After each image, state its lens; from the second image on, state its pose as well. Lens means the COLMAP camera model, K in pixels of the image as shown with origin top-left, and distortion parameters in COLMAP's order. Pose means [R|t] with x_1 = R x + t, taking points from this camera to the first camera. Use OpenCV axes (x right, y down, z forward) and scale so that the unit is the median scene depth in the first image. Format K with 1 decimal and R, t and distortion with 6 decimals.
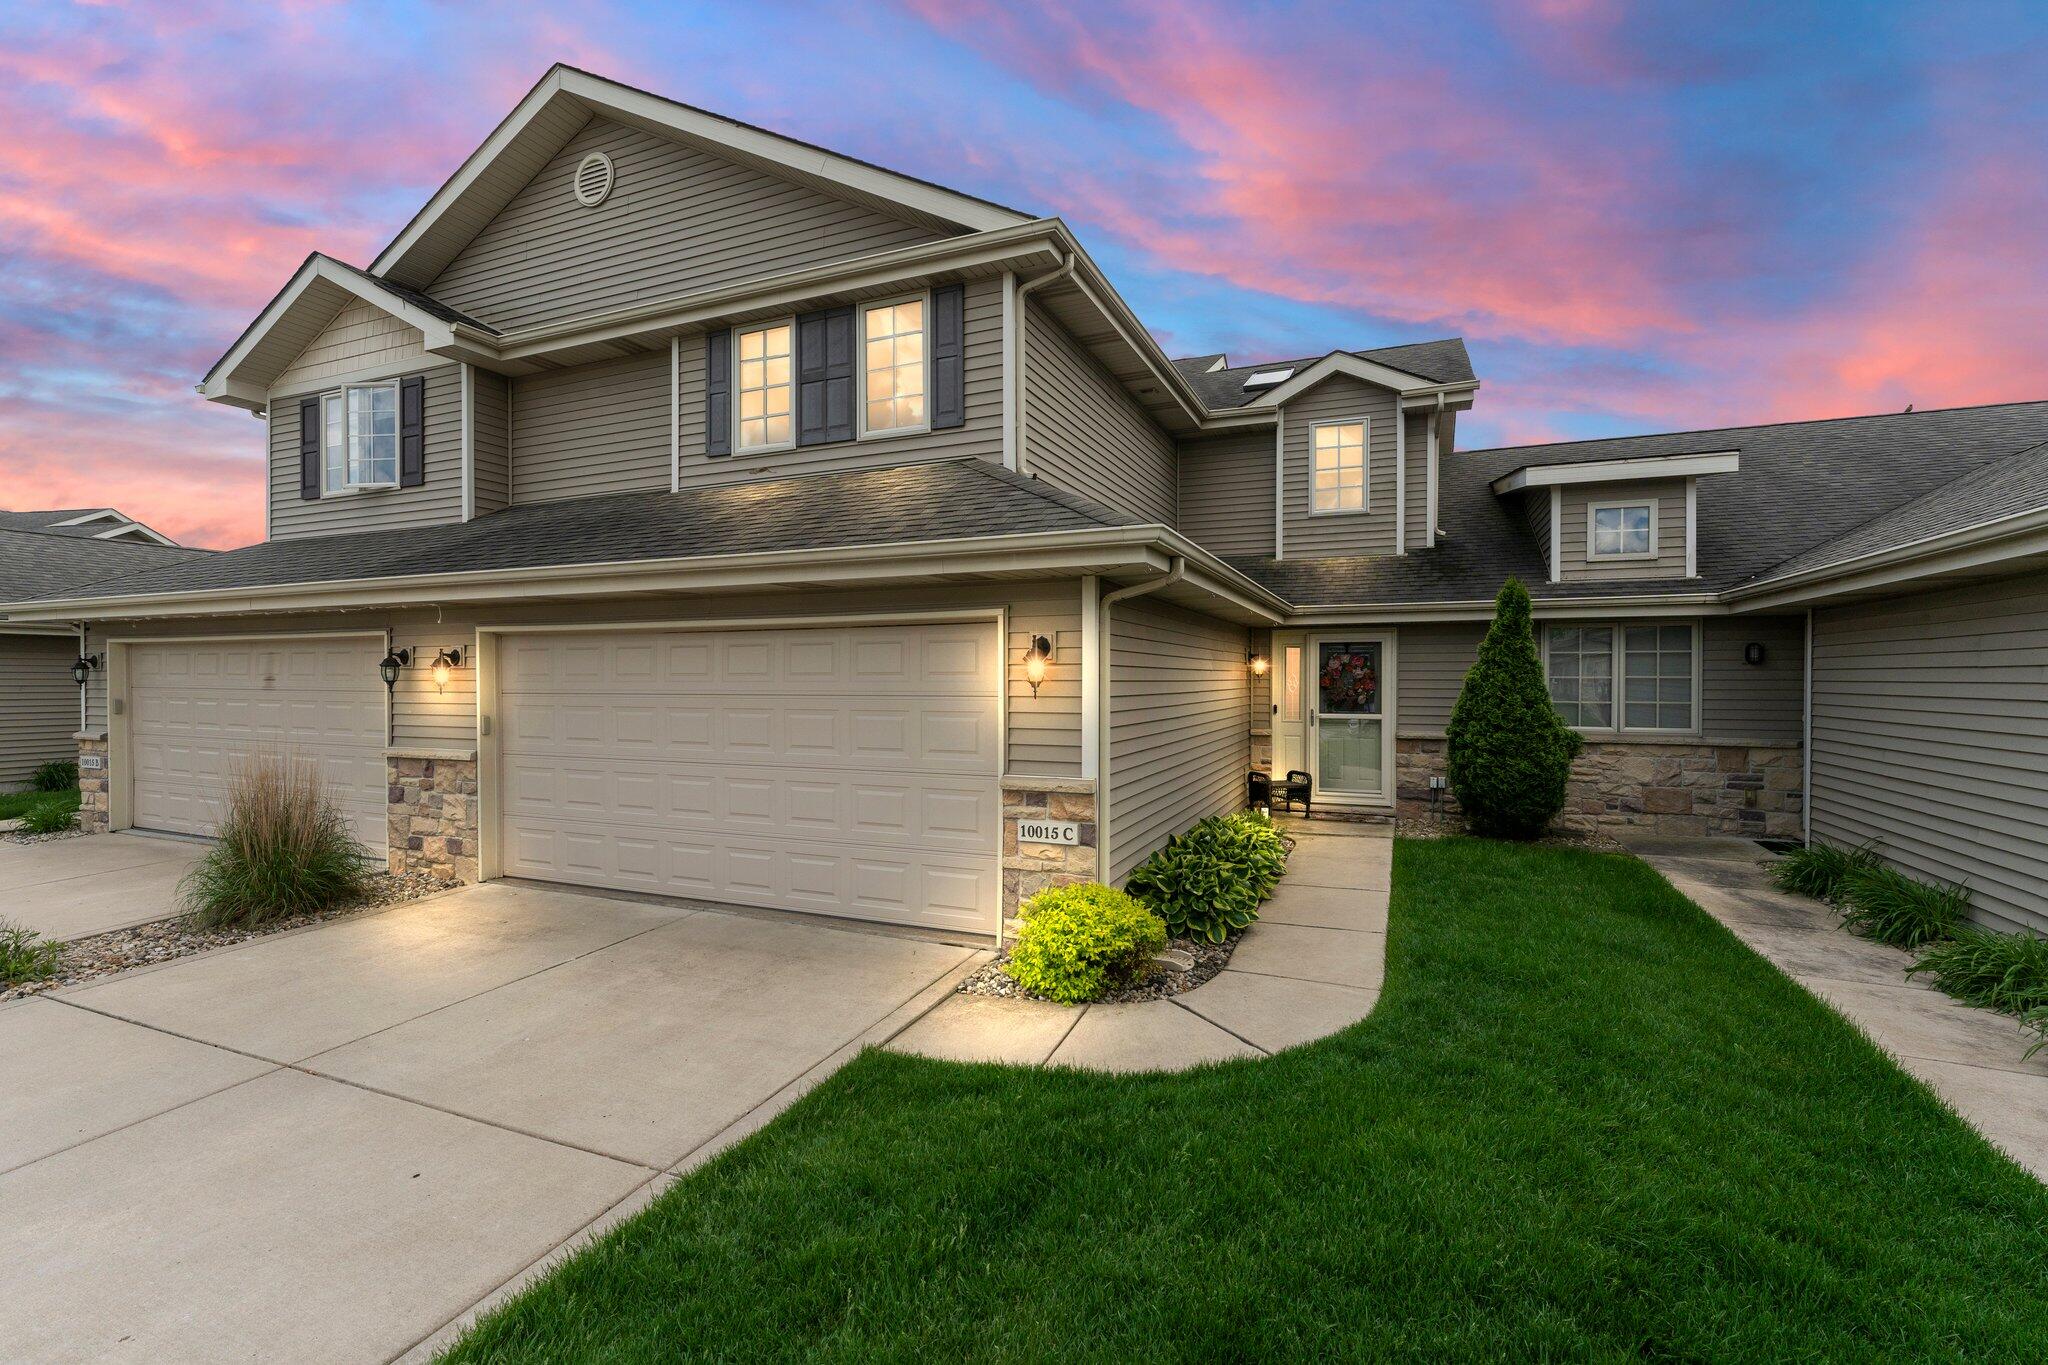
lens RADIAL K [[899.4, 0, 1024.0], [0, 899.4, 682.5], [0, 0, 1]] dist [-0.000224, 0.000300]
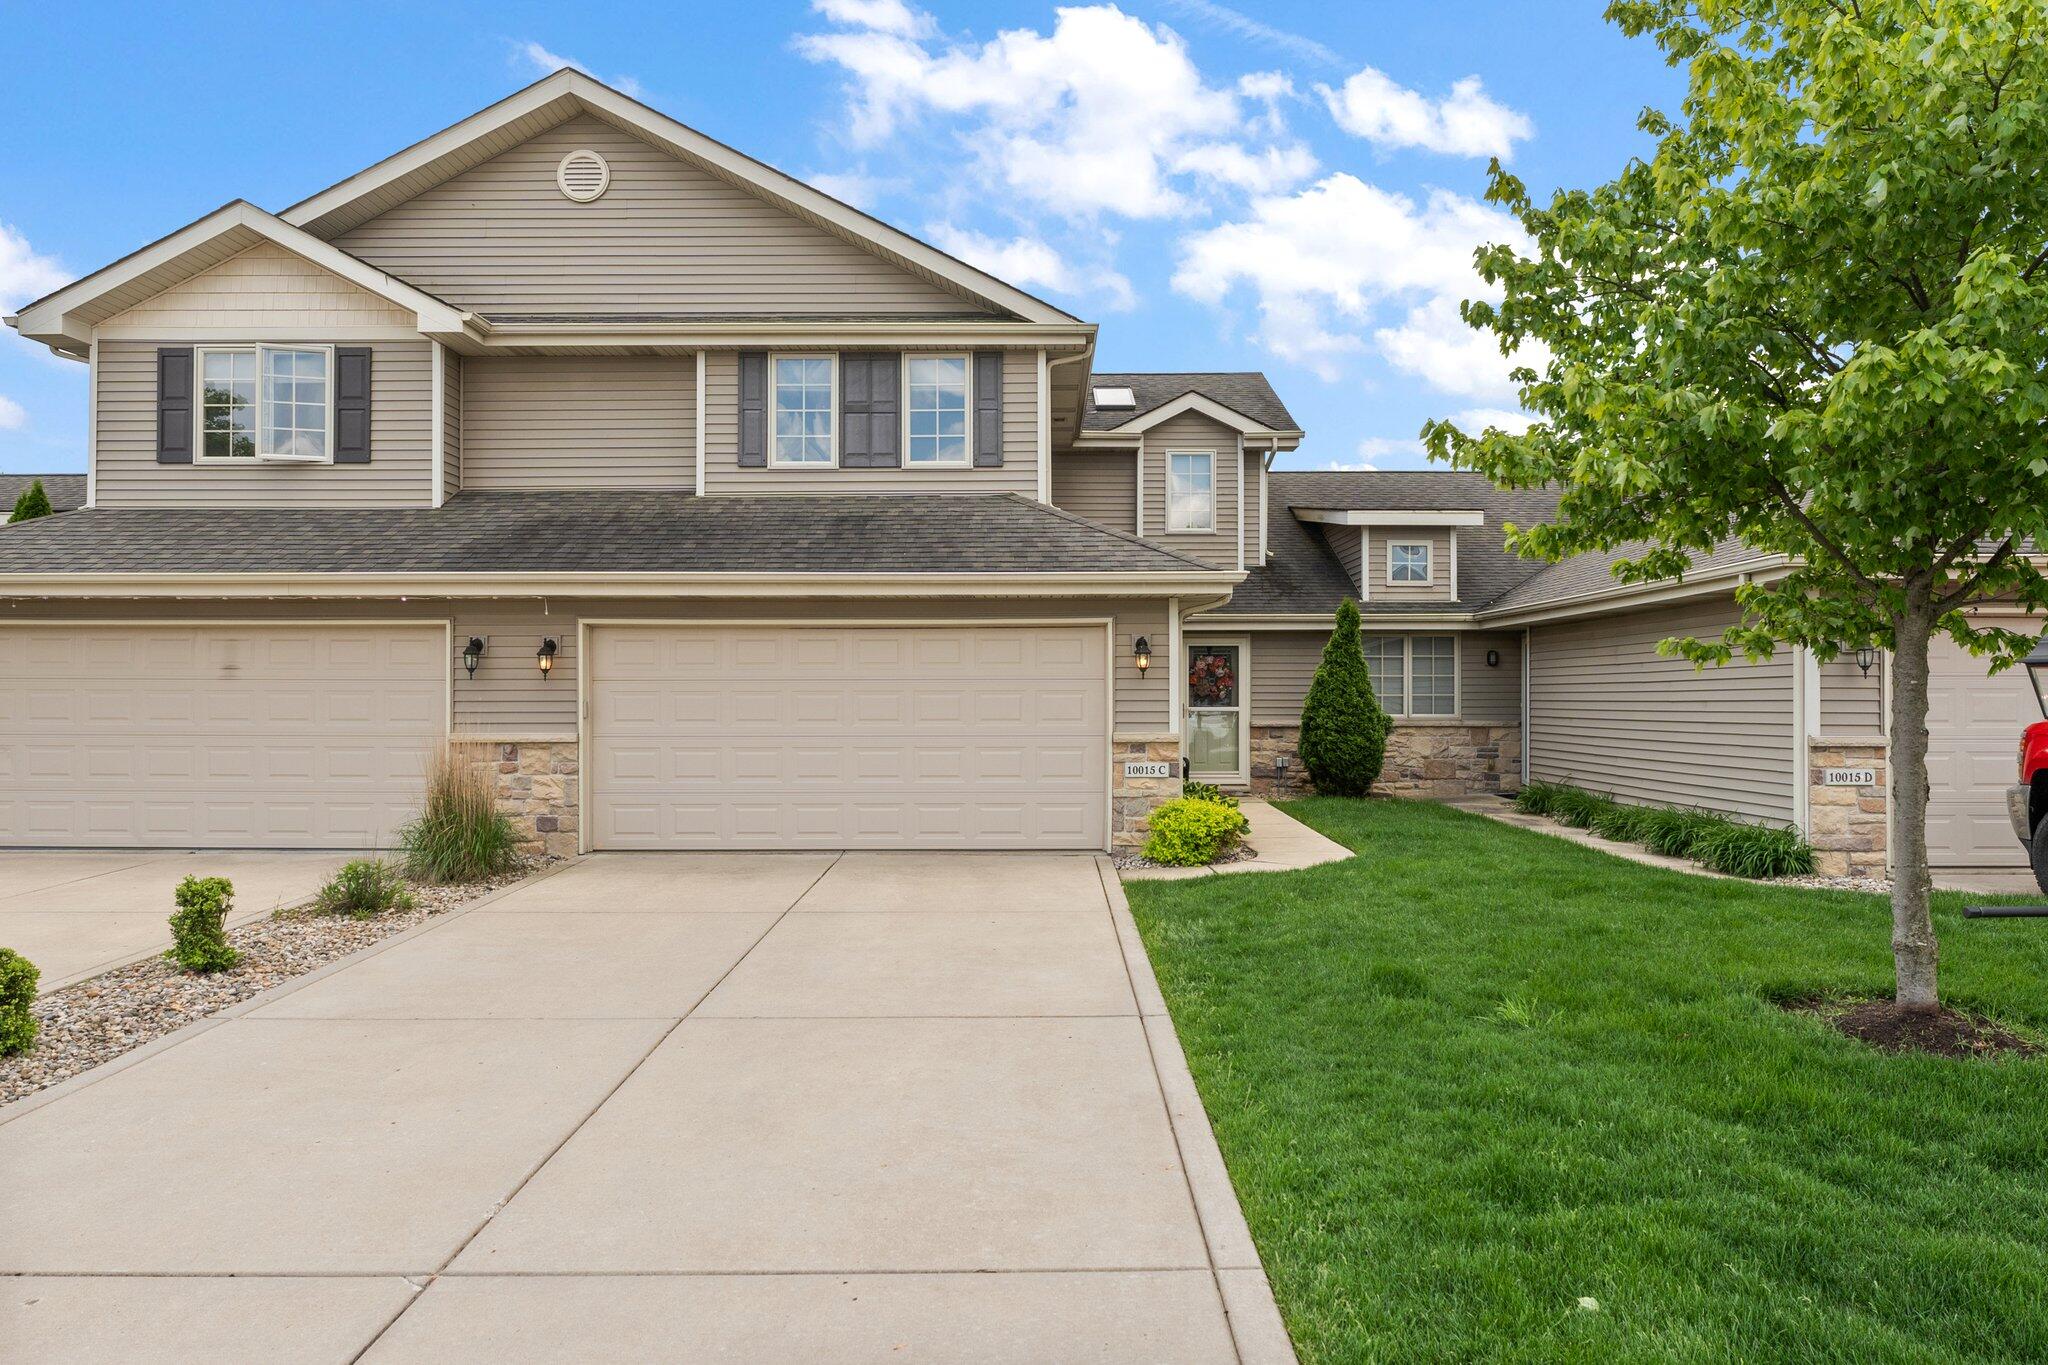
lens RADIAL K [[1332.7, 0, 1024.0], [0, 1332.7, 682.5], [0, 0, 1]] dist [0.003121, -0.000350]
pose [[0.920772, 0.004357, 0.390078, -0.627674], [0.002420, 0.999855, -0.016880, 0.036771], [-0.390095, 0.016487, 0.920627, -0.581689]]
